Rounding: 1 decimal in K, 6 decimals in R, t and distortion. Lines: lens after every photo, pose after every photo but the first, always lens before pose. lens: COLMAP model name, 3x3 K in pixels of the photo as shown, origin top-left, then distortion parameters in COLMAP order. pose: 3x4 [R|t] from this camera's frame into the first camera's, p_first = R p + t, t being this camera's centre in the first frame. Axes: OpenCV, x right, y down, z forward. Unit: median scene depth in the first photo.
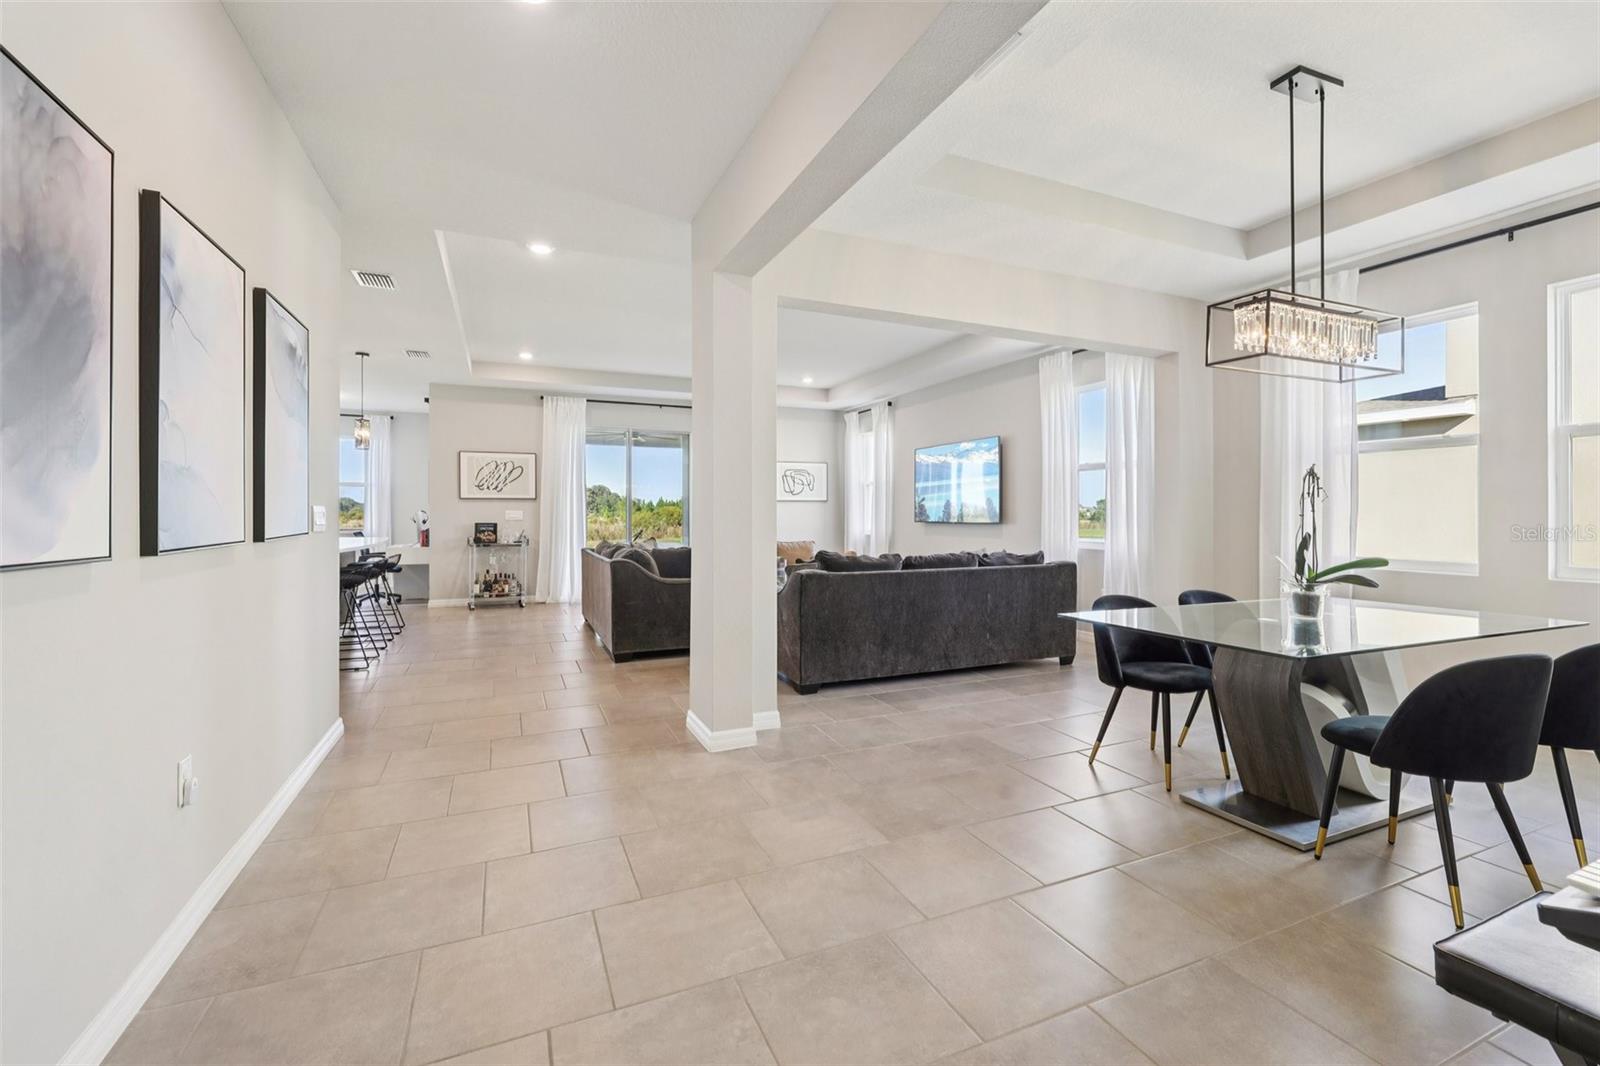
lens RADIAL K [[678.5, 0, 808.8], [0, 678.5, 513.2], [0, 0, 1]] dist [-0.001128, -0.000087]
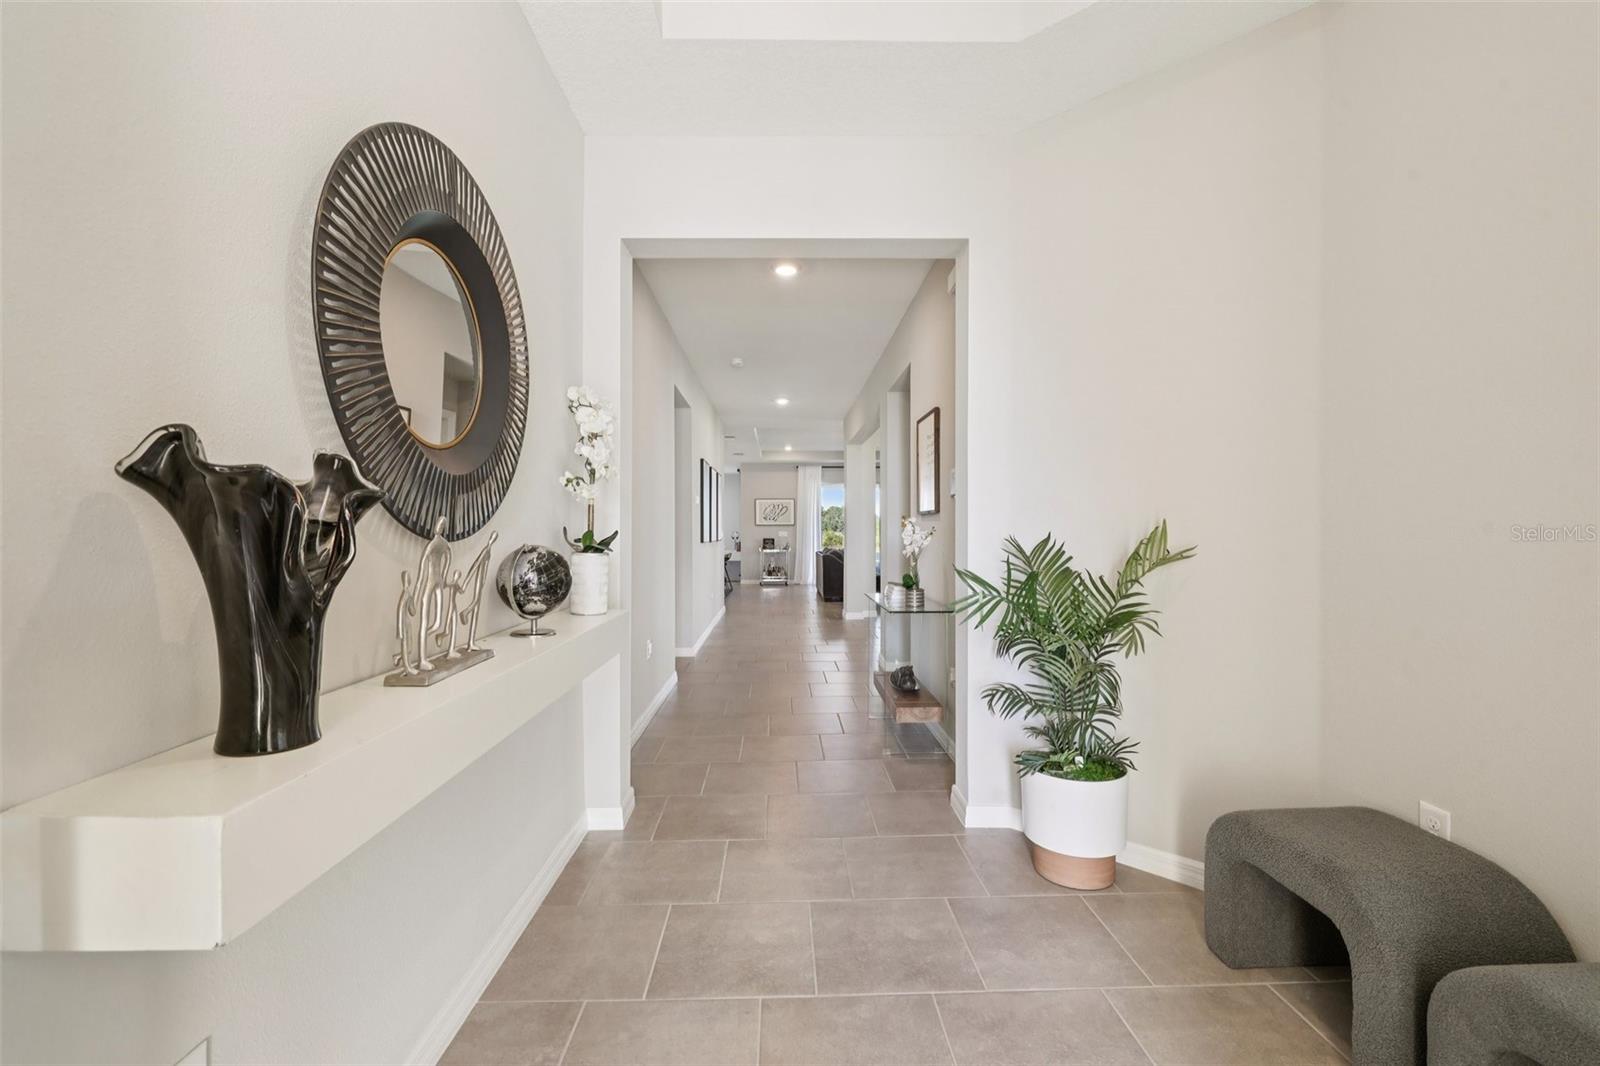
lens RADIAL K [[693.9, 0, 834.7], [0, 693.9, 529.4], [0, 0, 1]] dist [-0.000699, 0.000122]
pose [[0.942136, -0.005601, -0.335184, 0.309356], [0.004178, 0.999979, -0.004967, -0.000092], [0.335205, 0.003279, 0.942140, -0.682751]]
